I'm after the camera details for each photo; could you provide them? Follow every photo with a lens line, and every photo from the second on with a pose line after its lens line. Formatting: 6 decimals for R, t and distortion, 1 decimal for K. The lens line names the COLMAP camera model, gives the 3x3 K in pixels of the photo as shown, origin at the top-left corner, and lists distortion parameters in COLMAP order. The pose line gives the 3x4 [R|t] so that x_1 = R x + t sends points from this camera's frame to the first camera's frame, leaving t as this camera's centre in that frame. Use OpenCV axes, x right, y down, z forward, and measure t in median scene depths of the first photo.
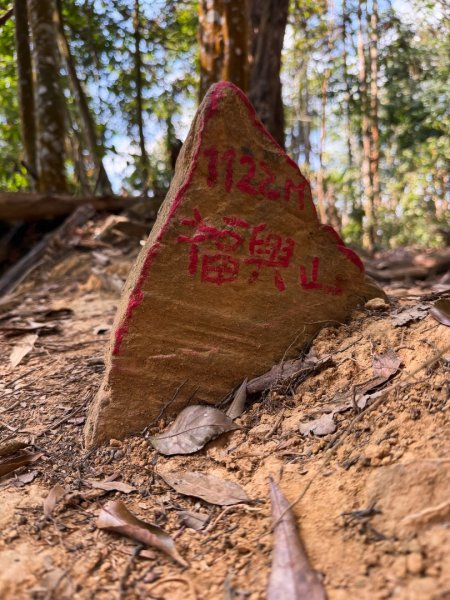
lens RADIAL K [[424.4, 0, 225.0], [0, 424.4, 300.0], [0, 0, 1]] dist [-0.019559, 0.000909]
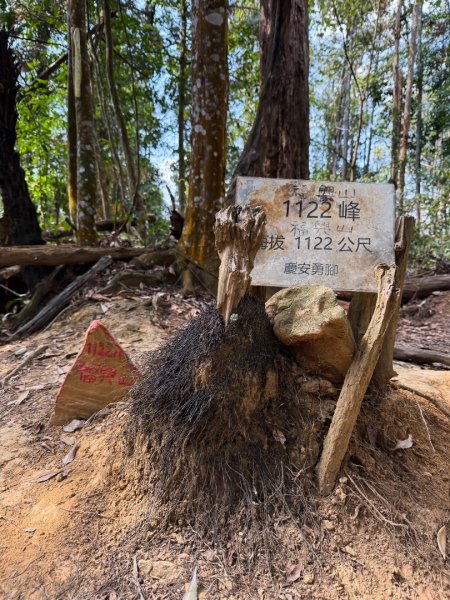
lens RADIAL K [[418.6, 0, 225.0], [0, 418.6, 300.0], [0, 0, 1]] dist [0.004328, -0.006044]
pose [[0.991201, 0.073194, -0.110283, 0.352911], [-0.068896, 0.996727, 0.042291, -0.234560], [0.113018, -0.034321, 0.993000, -0.554568]]
